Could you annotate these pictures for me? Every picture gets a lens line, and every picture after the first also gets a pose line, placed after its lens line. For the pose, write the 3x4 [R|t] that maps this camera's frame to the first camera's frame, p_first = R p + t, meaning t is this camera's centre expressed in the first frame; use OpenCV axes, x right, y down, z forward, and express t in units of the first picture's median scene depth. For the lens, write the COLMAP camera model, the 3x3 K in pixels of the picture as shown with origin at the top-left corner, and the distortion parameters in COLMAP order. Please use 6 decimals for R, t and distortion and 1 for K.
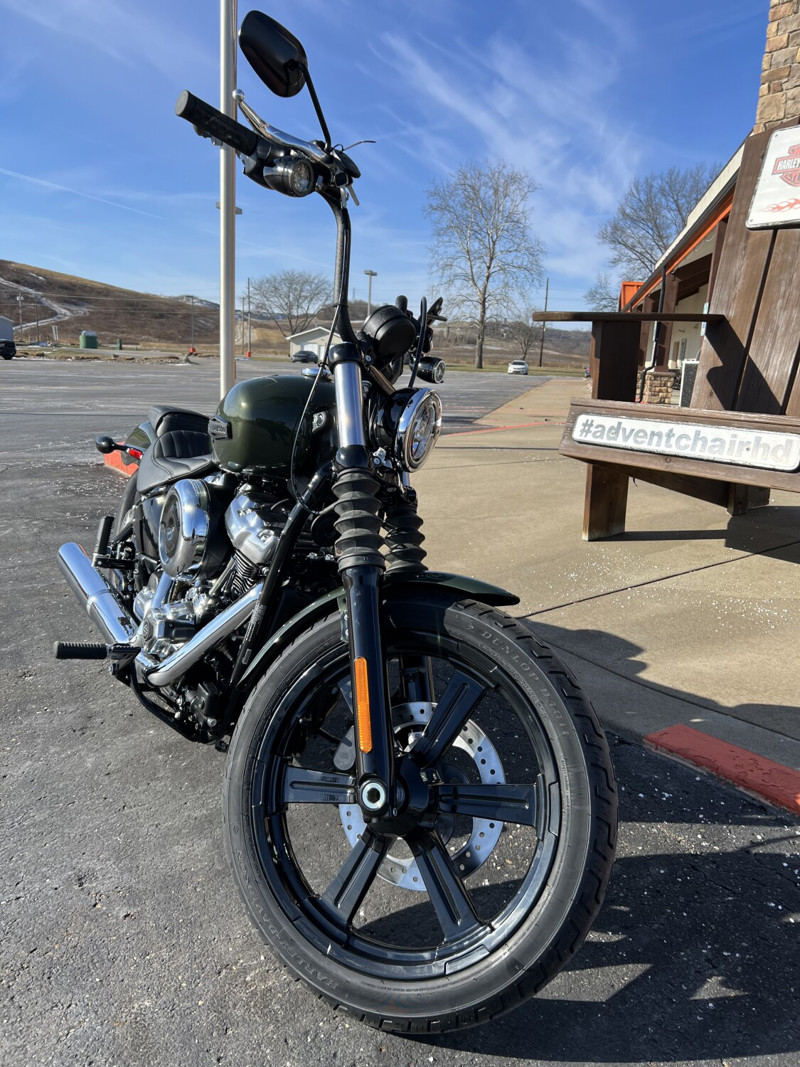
lens RADIAL K [[807.9, 0, 394.8], [0, 807.9, 529.1], [0, 0, 1]] dist [0.048146, -0.058106]
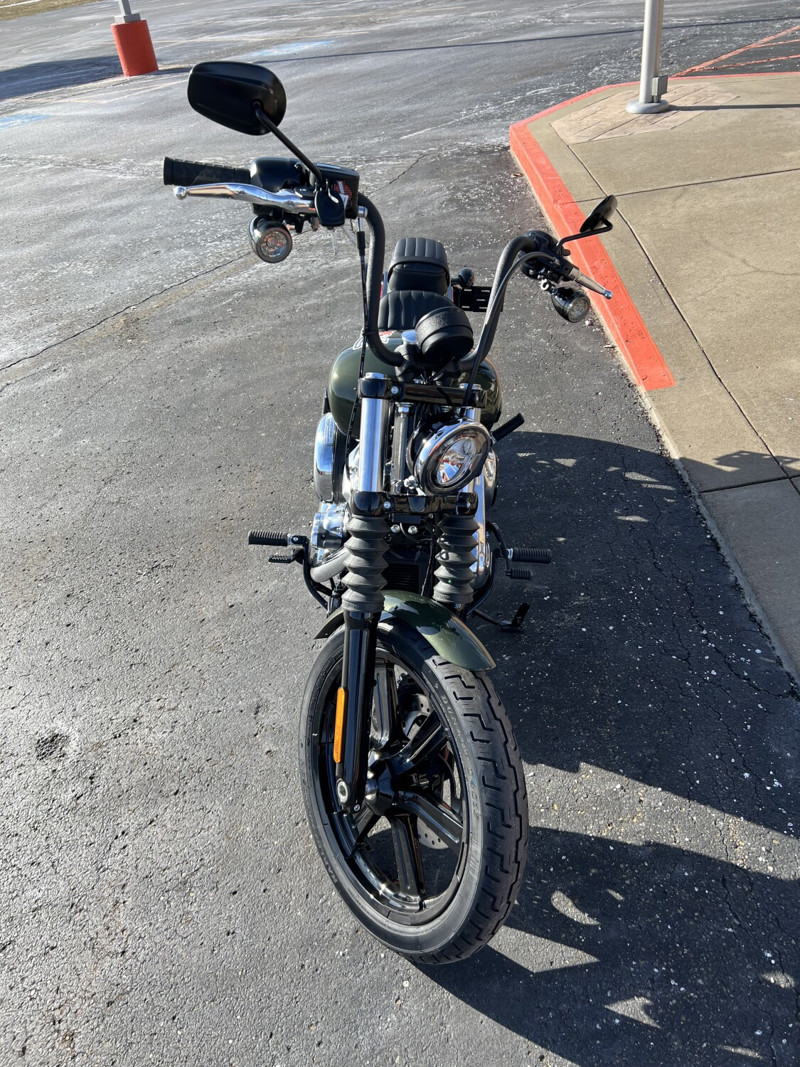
lens RADIAL K [[802.5, 0, 399.7], [0, 802.5, 545.6], [0, 0, 1]] dist [0.061281, -0.071715]
pose [[0.840773, 0.217555, -0.495753, 0.279930], [0.037993, 0.889740, 0.454884, -0.276852], [0.540054, -0.401289, 0.739803, 0.129144]]
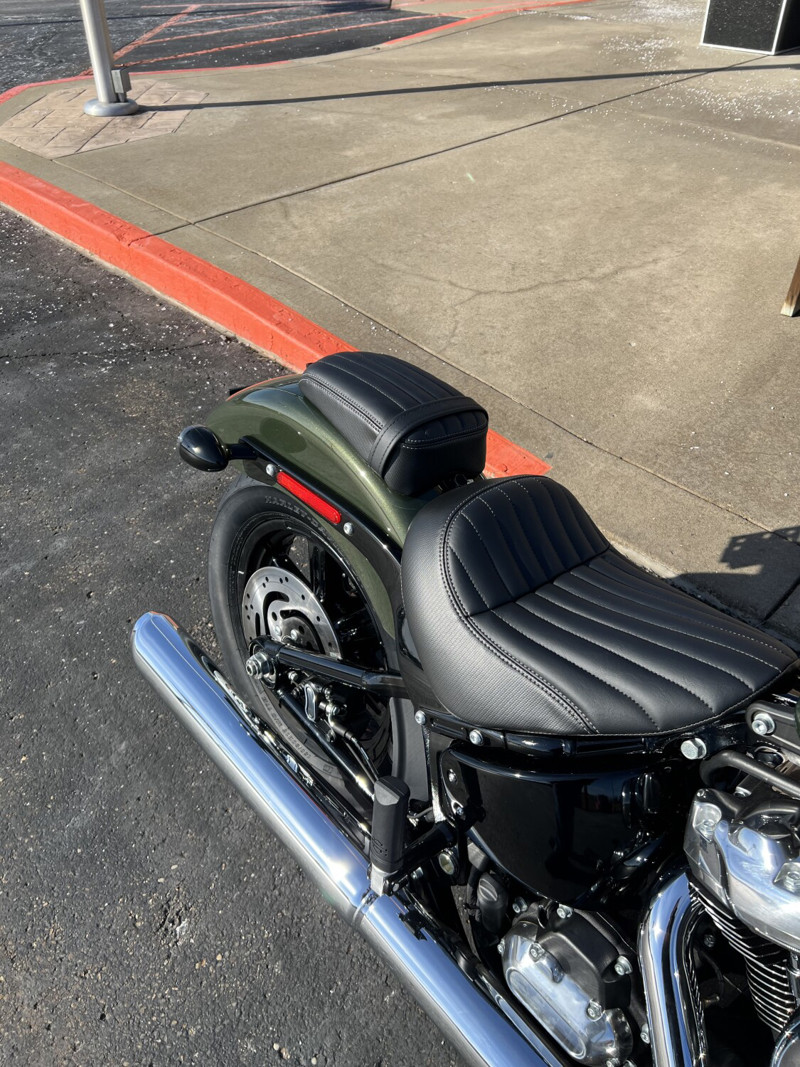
lens RADIAL K [[804.2, 0, 406.0], [0, 804.2, 531.8], [0, 0, 1]] dist [0.048236, -0.058693]
pose [[0.978215, -0.154566, 0.138581, -0.334587], [0.072668, 0.880277, 0.468863, -0.277878], [-0.194460, -0.448578, 0.872332, 0.615166]]
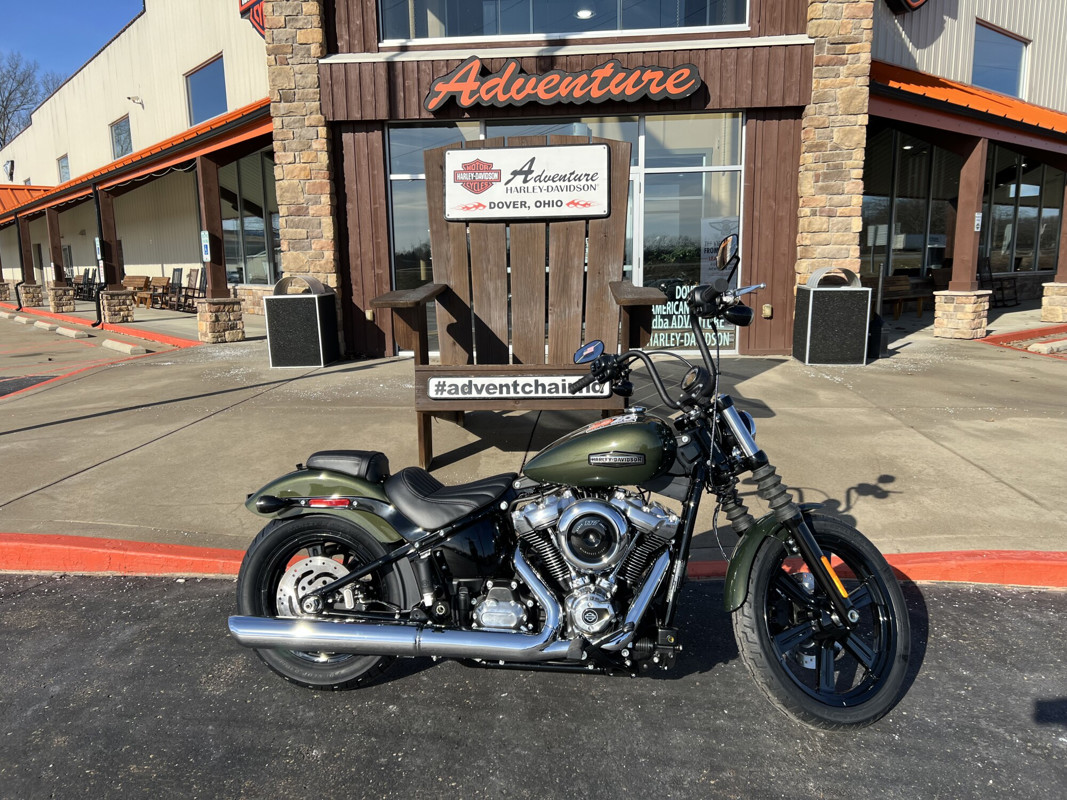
lens RADIAL K [[802.5, 0, 534.0], [0, 802.5, 396.4], [0, 0, 1]] dist [0.061281, -0.071715]
pose [[0.611932, -0.185150, 0.768933, -0.947958], [0.206203, 0.975938, 0.070894, -0.249635], [-0.763557, 0.115174, 0.635386, 0.120274]]
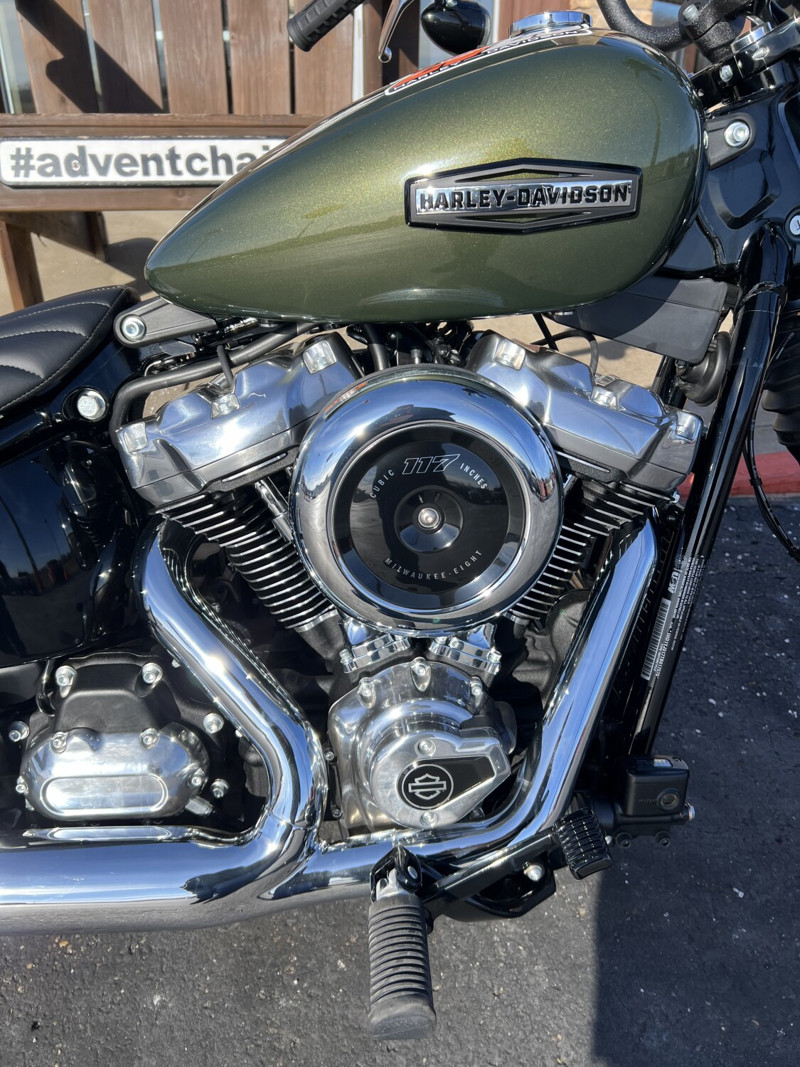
lens RADIAL K [[807.9, 0, 394.8], [0, 807.9, 529.1], [0, 0, 1]] dist [0.048146, -0.058106]
pose [[0.452424, -0.455848, 0.766495, -0.387412], [0.202644, 0.889555, 0.409423, -0.102371], [-0.868475, -0.029907, 0.494831, 0.590284]]
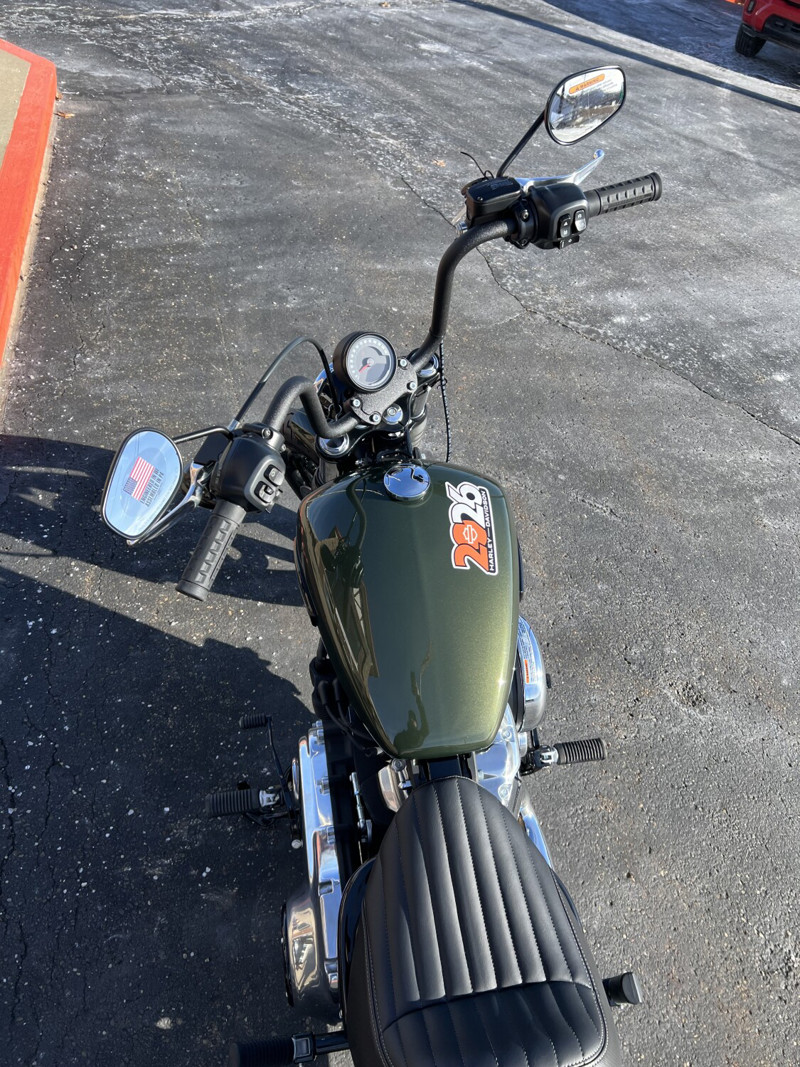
lens RADIAL K [[814.1, 0, 409.4], [0, 814.1, 535.2], [0, 0, 1]] dist [0.049948, -0.055108]
pose [[-0.912764, -0.399854, 0.083538, -0.124574], [-0.160516, 0.539147, 0.826774, -0.534094], [-0.375628, 0.741240, -0.556297, 0.995811]]
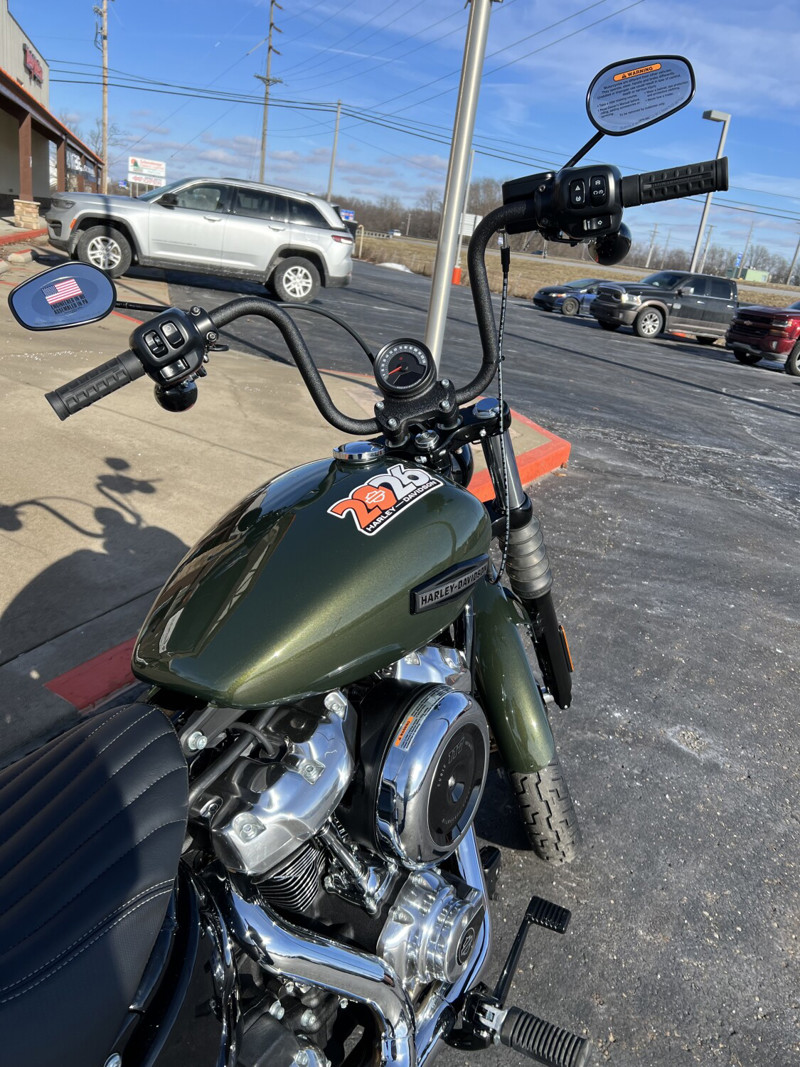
lens RADIAL K [[808.3, 0, 400.0], [0, 808.3, 533.5], [0, 0, 1]] dist [0.071952, -0.133908]
pose [[-0.464743, -0.399422, 0.790238, -0.449456], [0.031259, 0.884517, 0.465459, -0.298192], [-0.884894, 0.241021, -0.398587, 0.857494]]
